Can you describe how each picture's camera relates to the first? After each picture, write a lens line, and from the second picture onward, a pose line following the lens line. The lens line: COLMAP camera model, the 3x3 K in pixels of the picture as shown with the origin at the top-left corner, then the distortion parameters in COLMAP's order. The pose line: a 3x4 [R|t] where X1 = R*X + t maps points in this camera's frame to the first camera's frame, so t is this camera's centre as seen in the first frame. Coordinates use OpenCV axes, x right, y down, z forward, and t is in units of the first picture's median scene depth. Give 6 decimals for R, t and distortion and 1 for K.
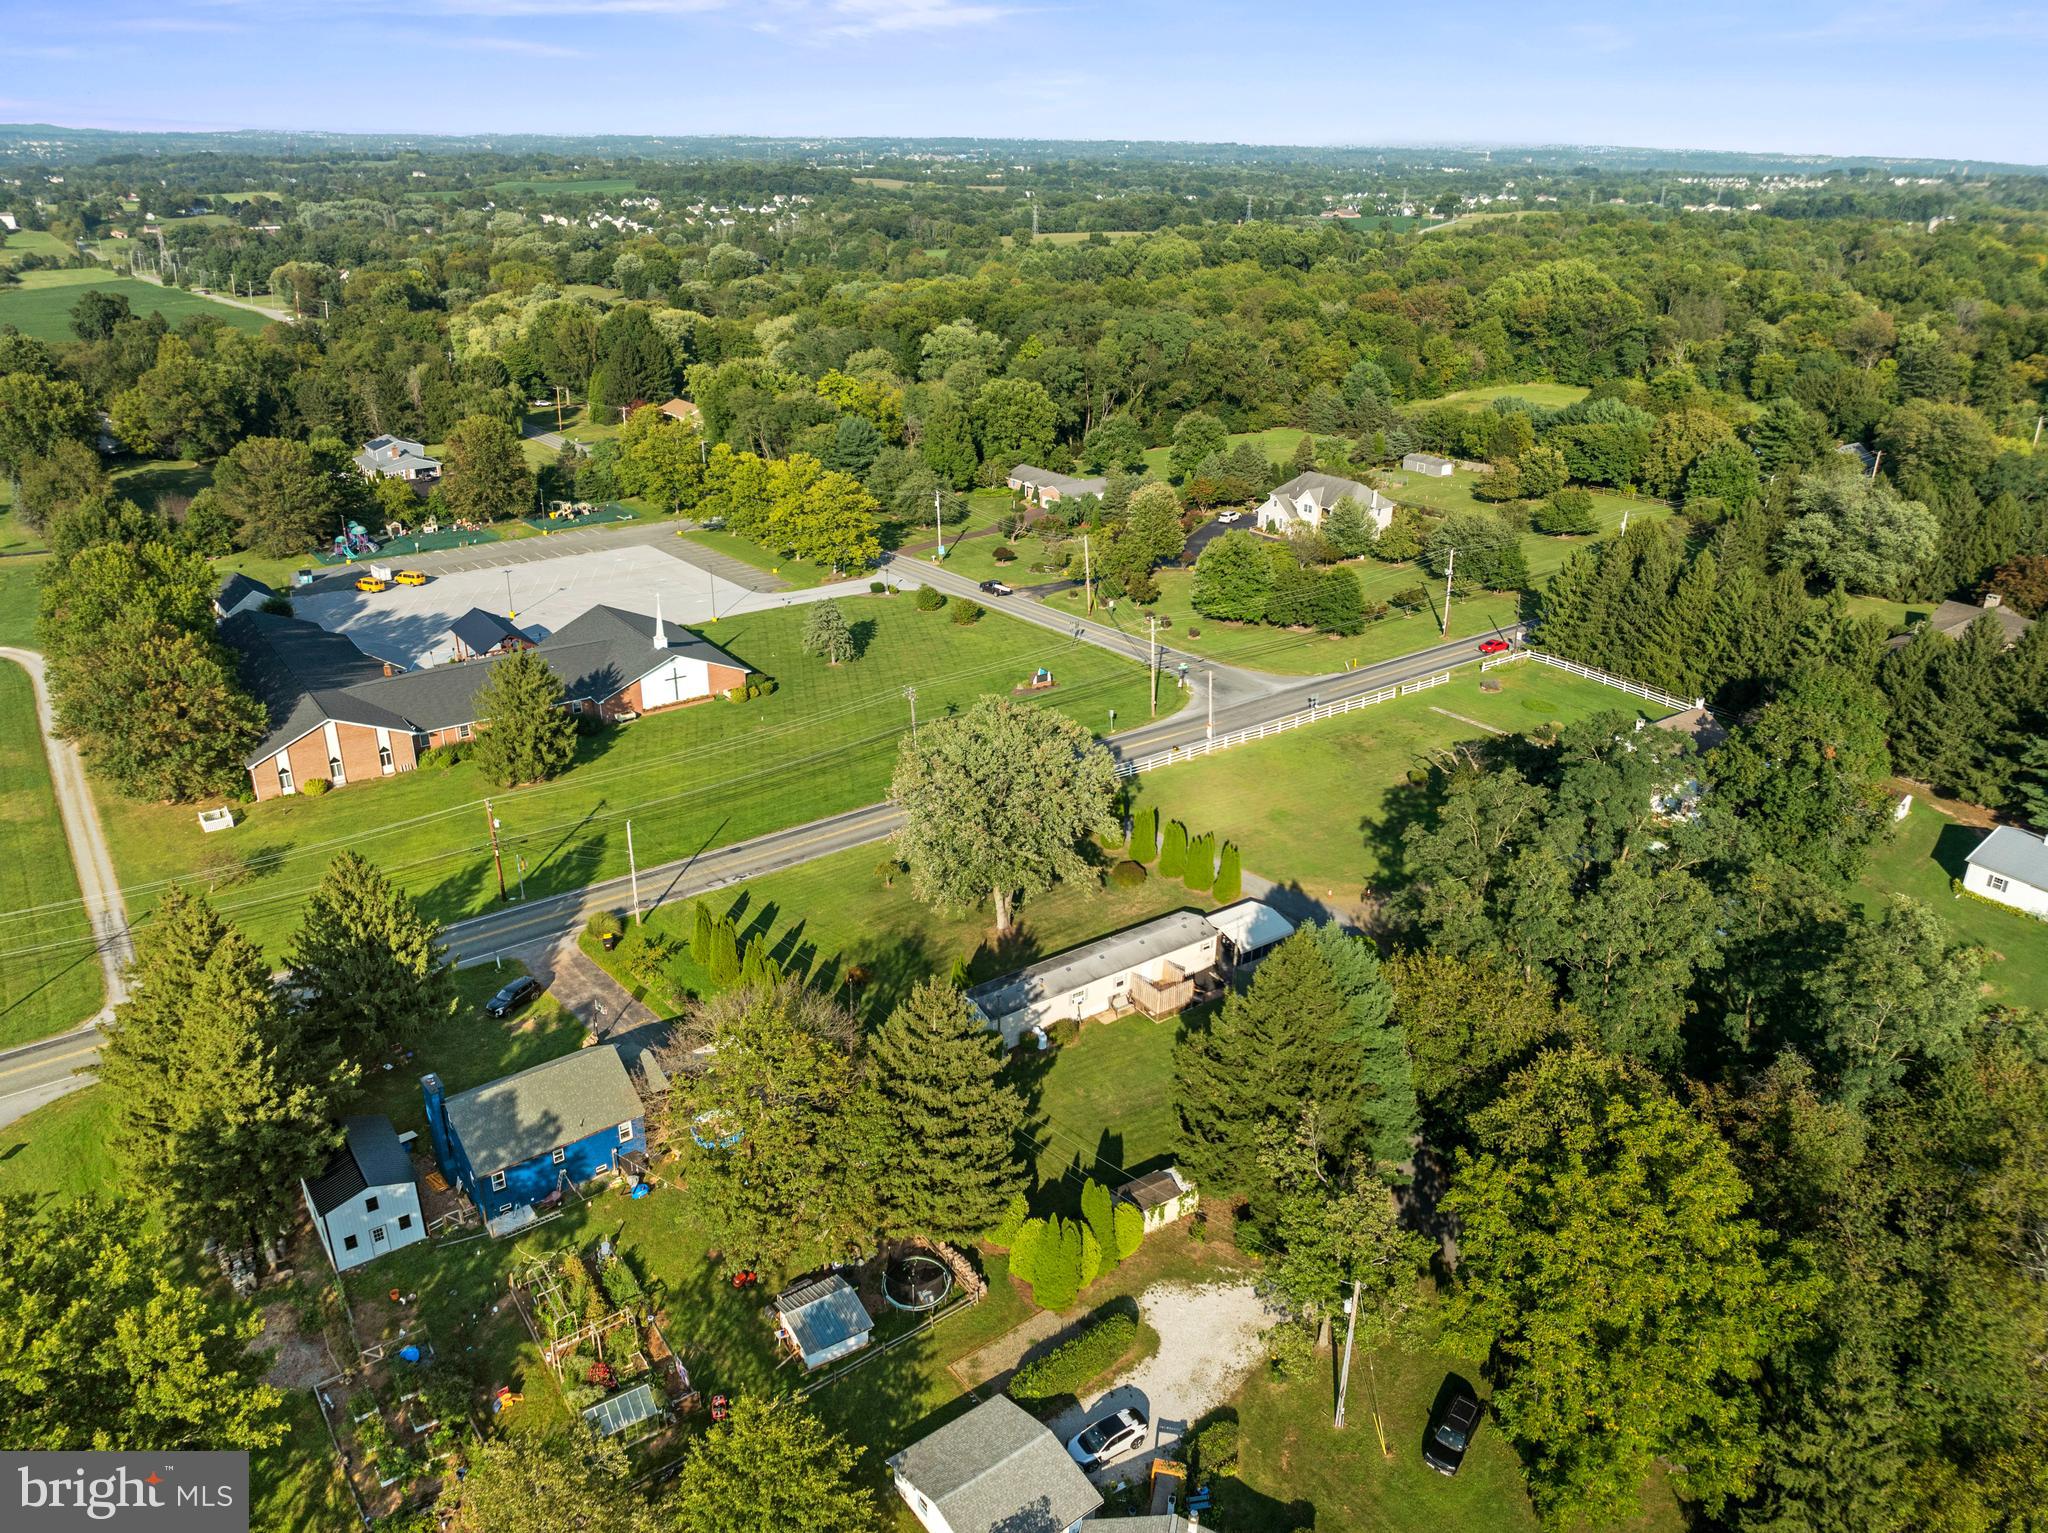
lens RADIAL K [[1439.3, 0, 1024.0], [0, 1439.3, 766.5], [0, 0, 1]] dist [-0.030616, -0.000656]
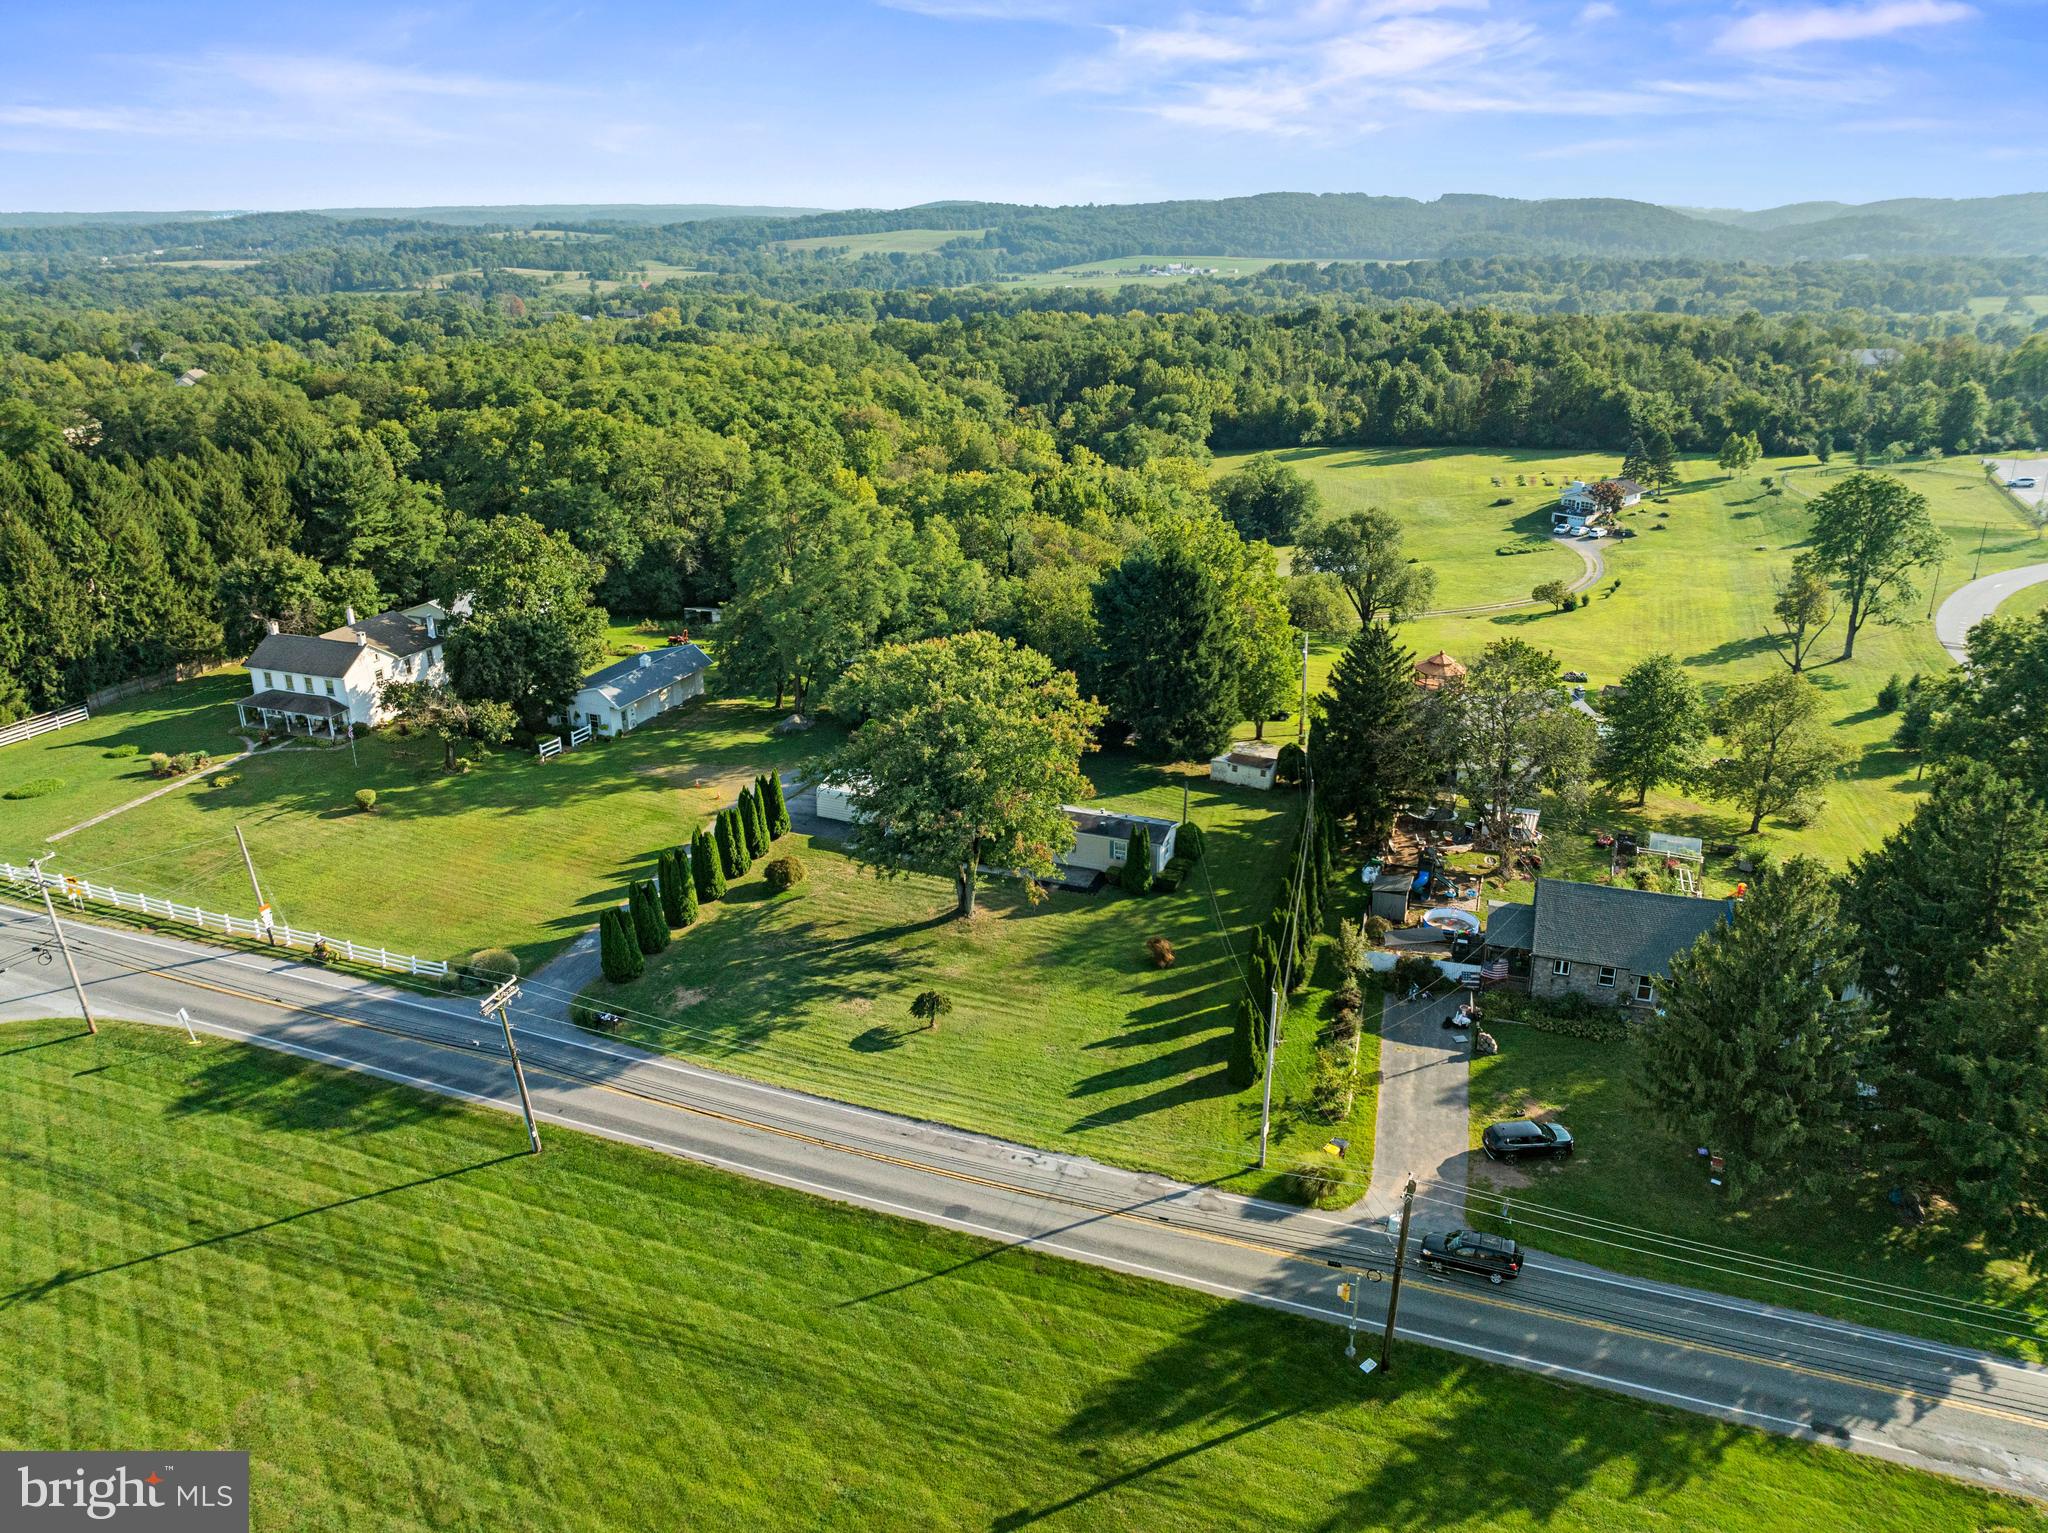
lens RADIAL K [[1425.2, 0, 1024.0], [0, 1425.2, 766.5], [0, 0, 1]] dist [0.006411, -0.063980]
pose [[-0.546152, -0.310338, 0.778080, -0.505864], [0.335648, 0.769950, 0.542695, -0.300282], [-0.767501, 0.557555, -0.316345, 0.951290]]
